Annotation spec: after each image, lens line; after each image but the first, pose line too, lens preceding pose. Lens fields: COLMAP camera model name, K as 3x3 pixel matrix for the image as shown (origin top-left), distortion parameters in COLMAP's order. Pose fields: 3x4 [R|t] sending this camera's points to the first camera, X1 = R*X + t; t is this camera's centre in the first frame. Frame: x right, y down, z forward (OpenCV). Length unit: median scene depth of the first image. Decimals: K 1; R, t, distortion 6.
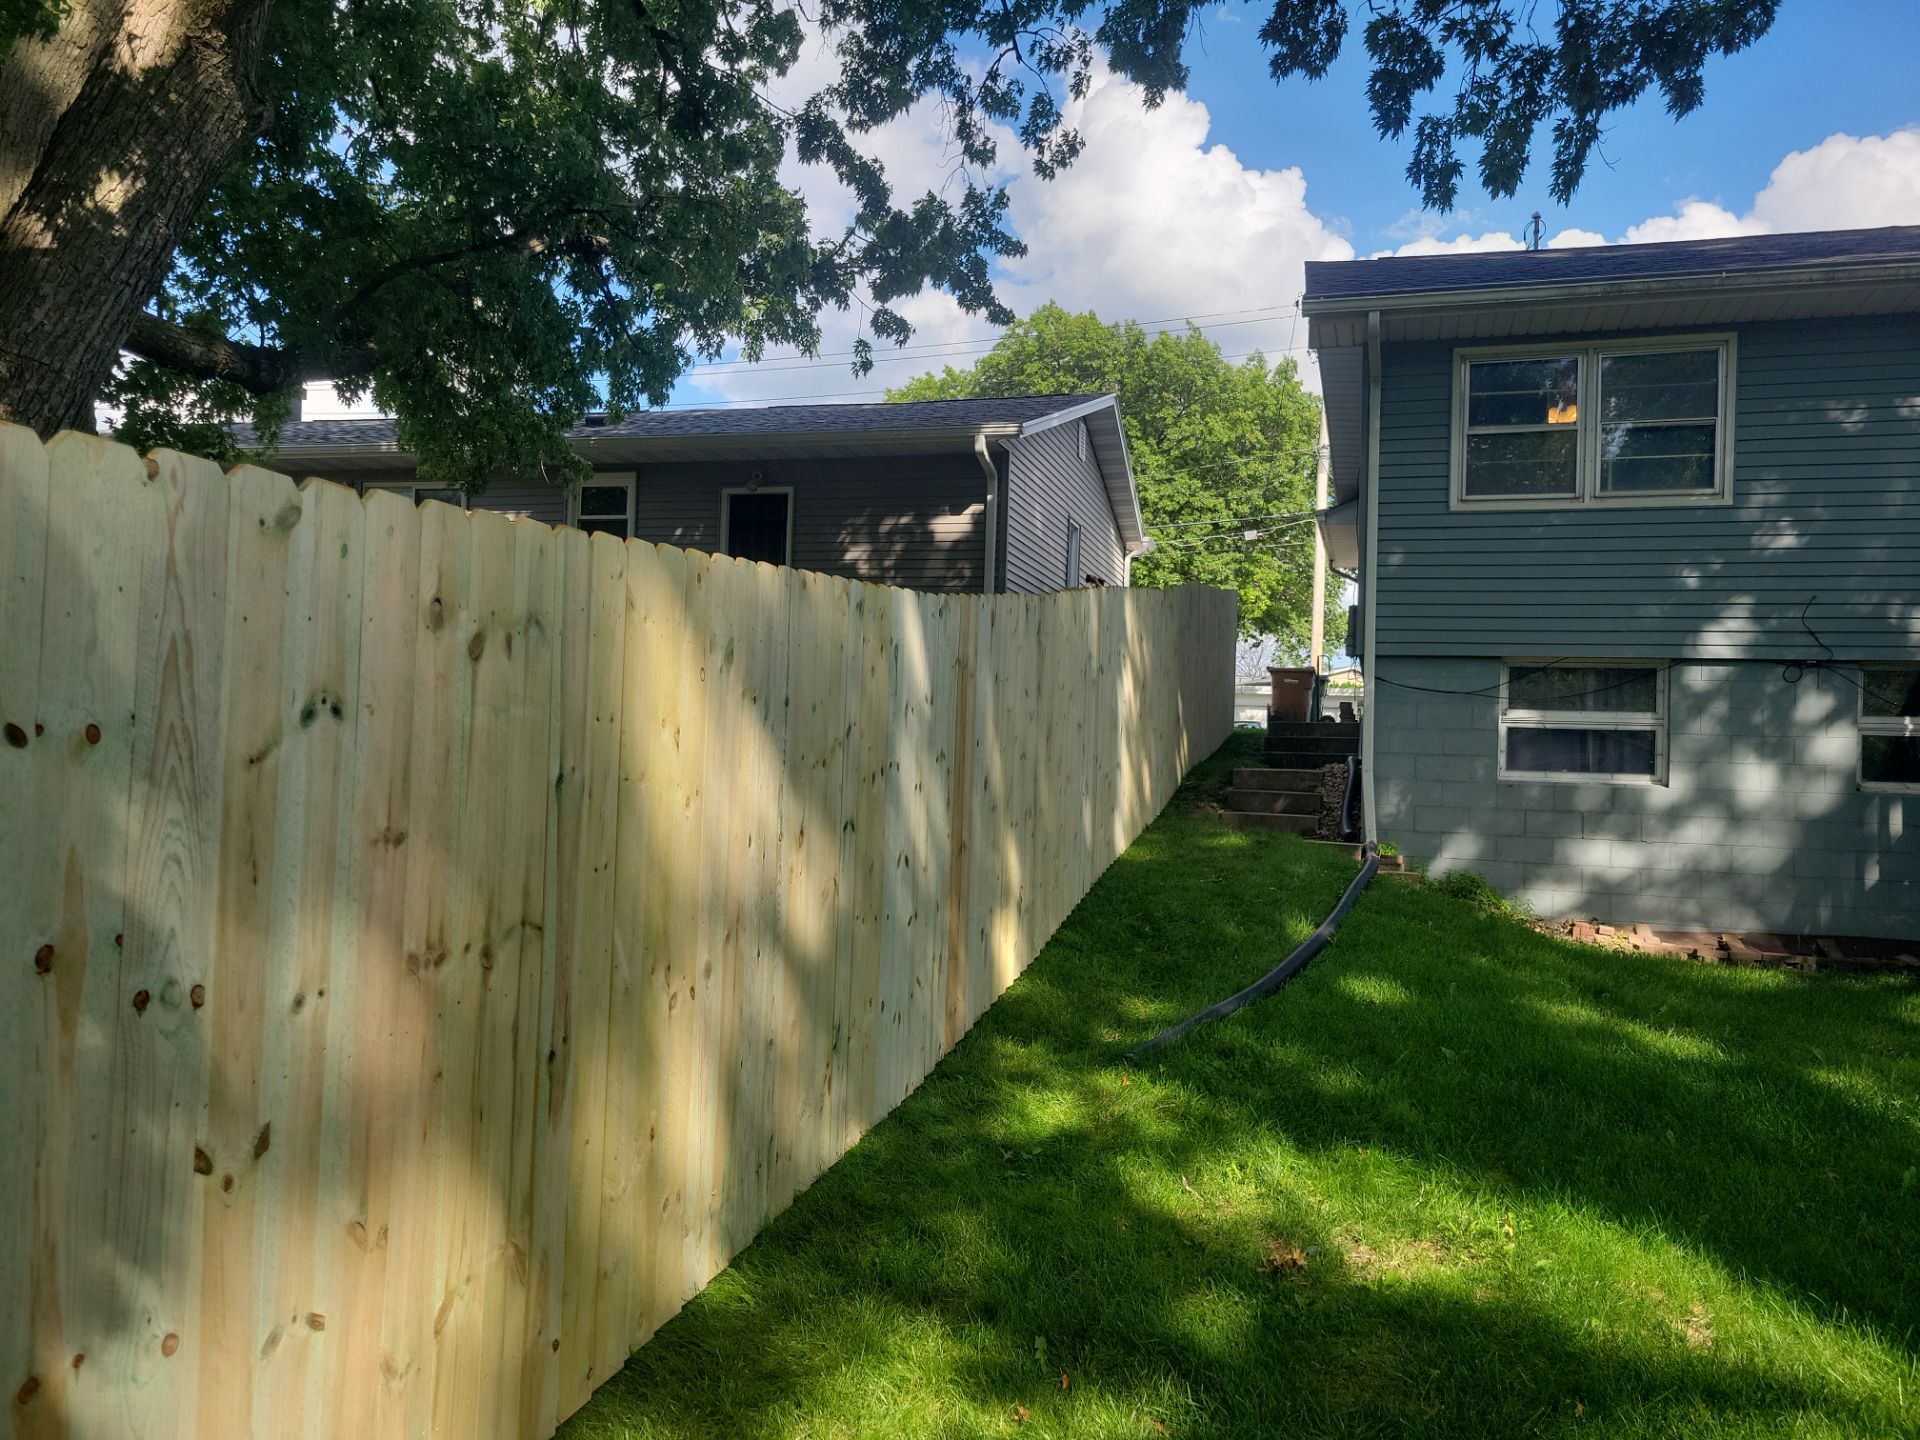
lens RADIAL K [[1447.9, 0, 960.0], [0, 1447.9, 720.0], [0, 0, 1]] dist [0.074868, -0.061253]
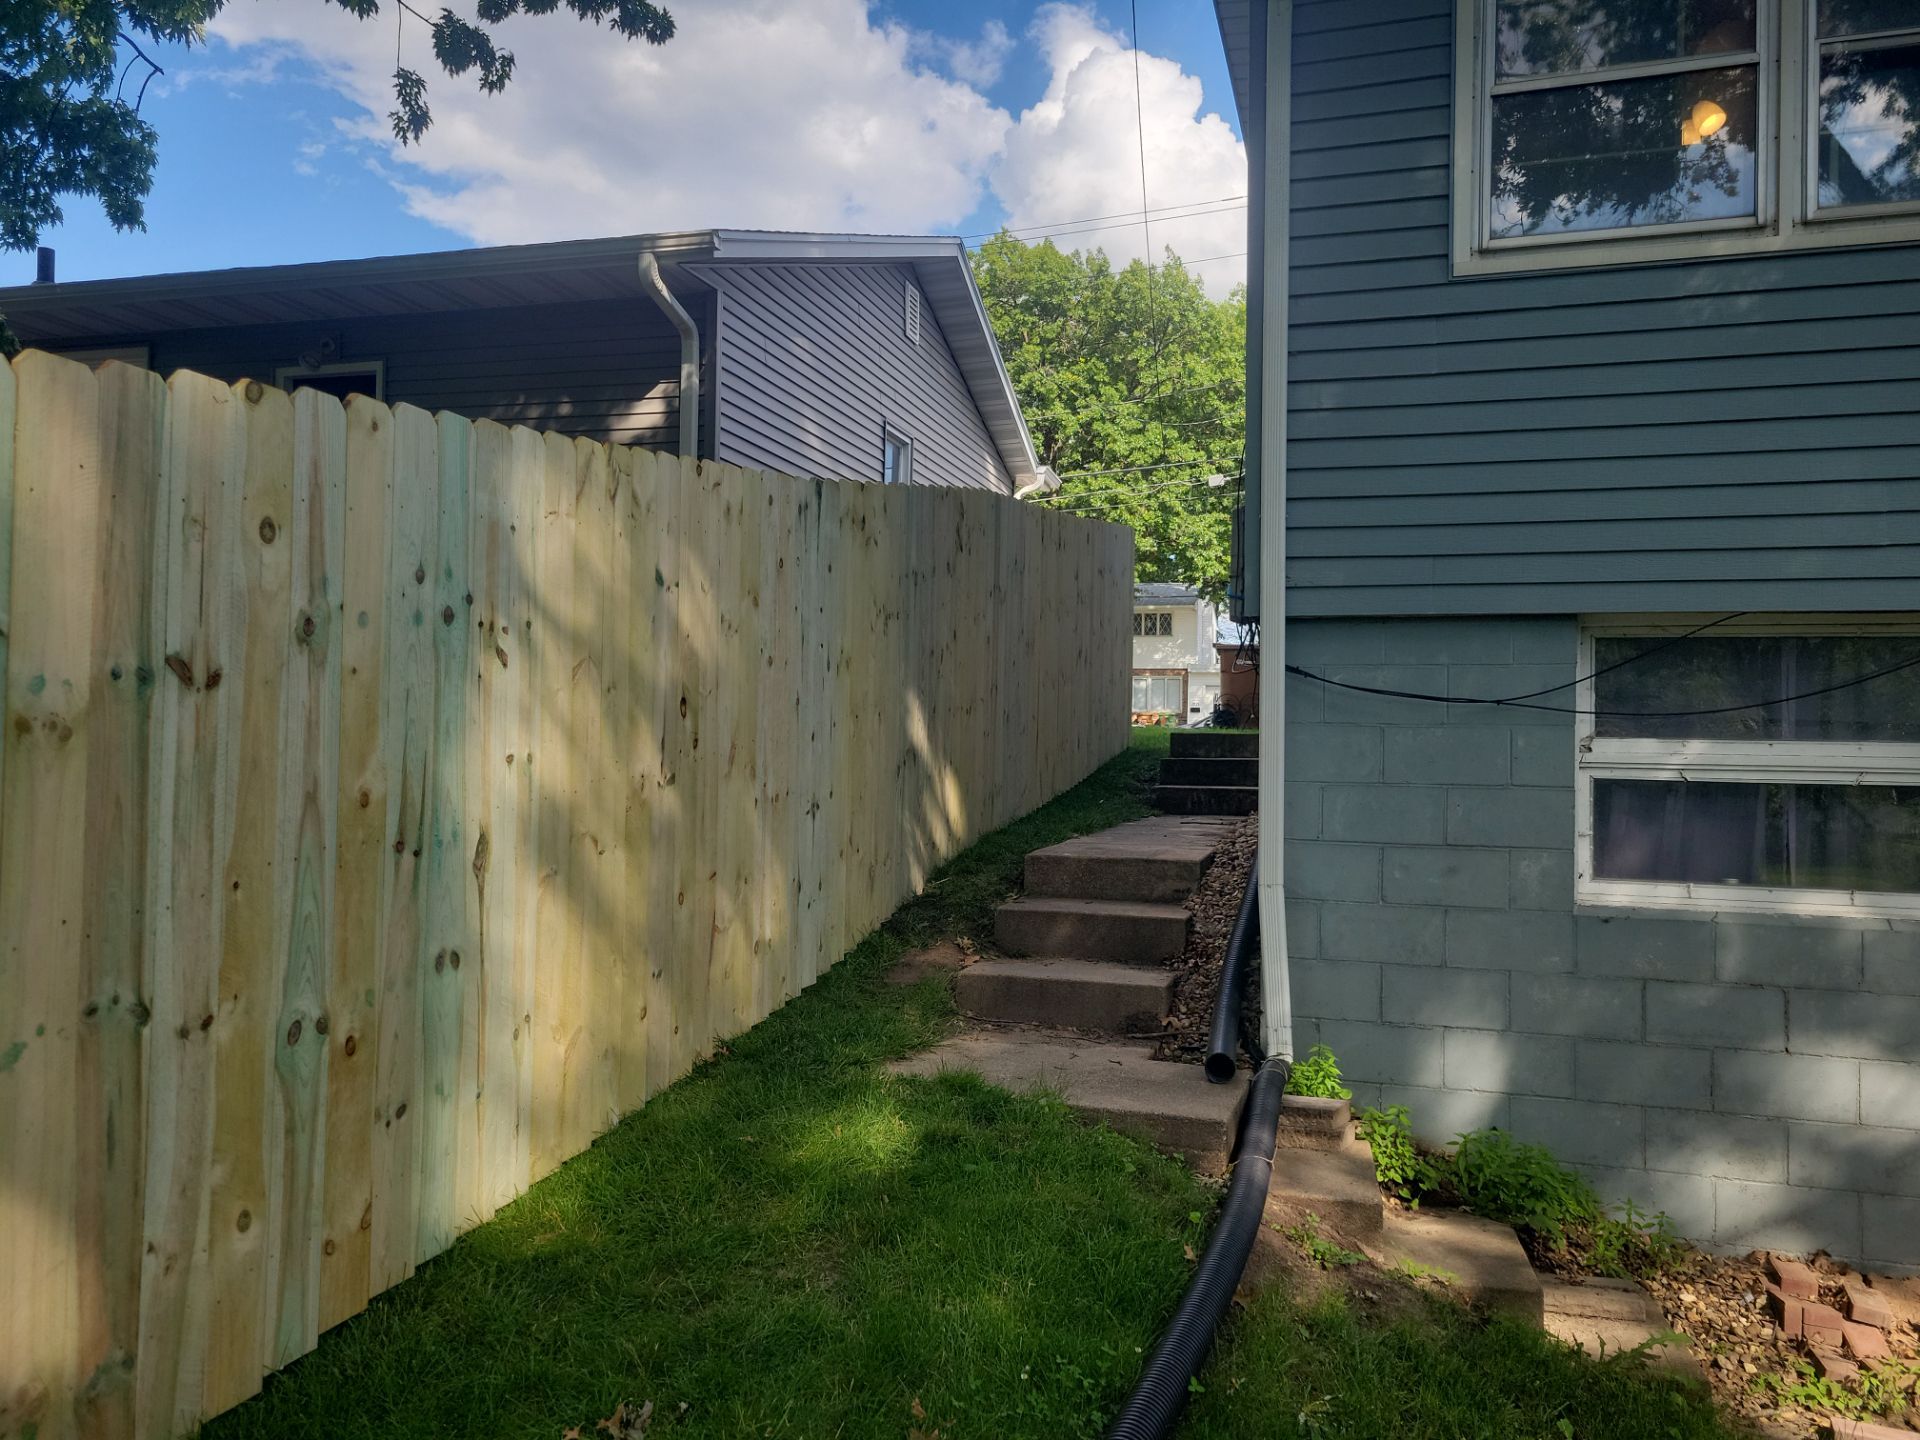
lens RADIAL K [[1434.4, 0, 964.3], [0, 1434.4, 707.7], [0, 0, 1]] dist [0.068764, -0.036244]
pose [[0.999770, -0.016510, -0.013663, 0.048727], [0.016574, 0.999852, 0.004625, -0.005279], [0.013585, -0.004850, 0.999896, 0.142284]]
